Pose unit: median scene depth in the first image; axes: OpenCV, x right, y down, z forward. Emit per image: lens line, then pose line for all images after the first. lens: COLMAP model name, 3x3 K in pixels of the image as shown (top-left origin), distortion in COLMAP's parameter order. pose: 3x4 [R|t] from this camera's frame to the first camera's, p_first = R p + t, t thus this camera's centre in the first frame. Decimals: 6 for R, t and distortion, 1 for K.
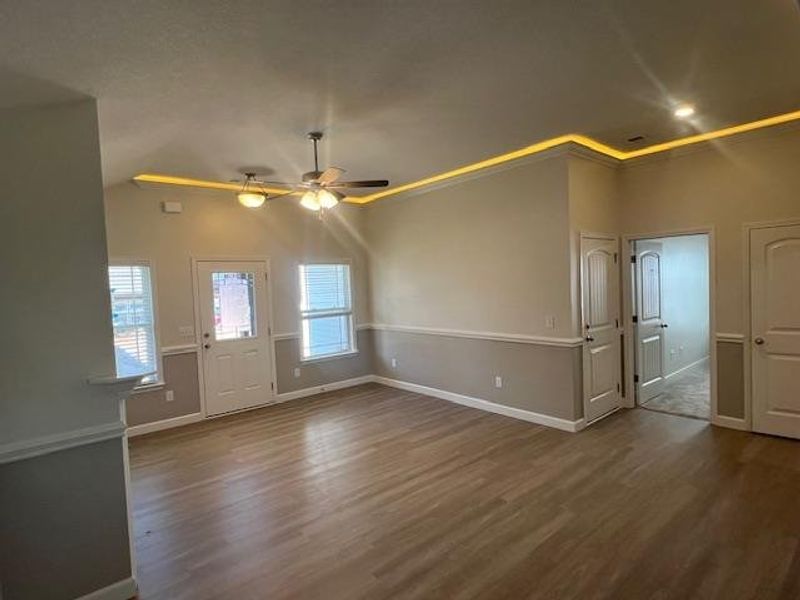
lens RADIAL K [[420.9, 0, 396.4], [0, 420.9, 299.7], [0, 0, 1]] dist [-0.006001, -0.001009]
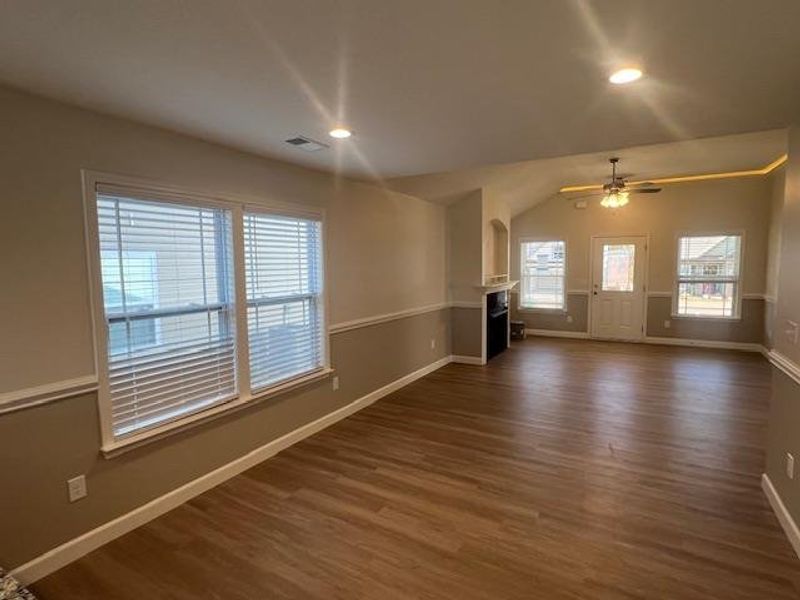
lens RADIAL K [[420.9, 0, 401.9], [0, 420.9, 297.1], [0, 0, 1]] dist [-0.006001, -0.001009]
pose [[0.349990, 0.114453, -0.929735, 0.744450], [-0.042578, 0.993426, 0.106265, -0.008067], [0.935785, 0.002395, 0.352562, -0.213727]]
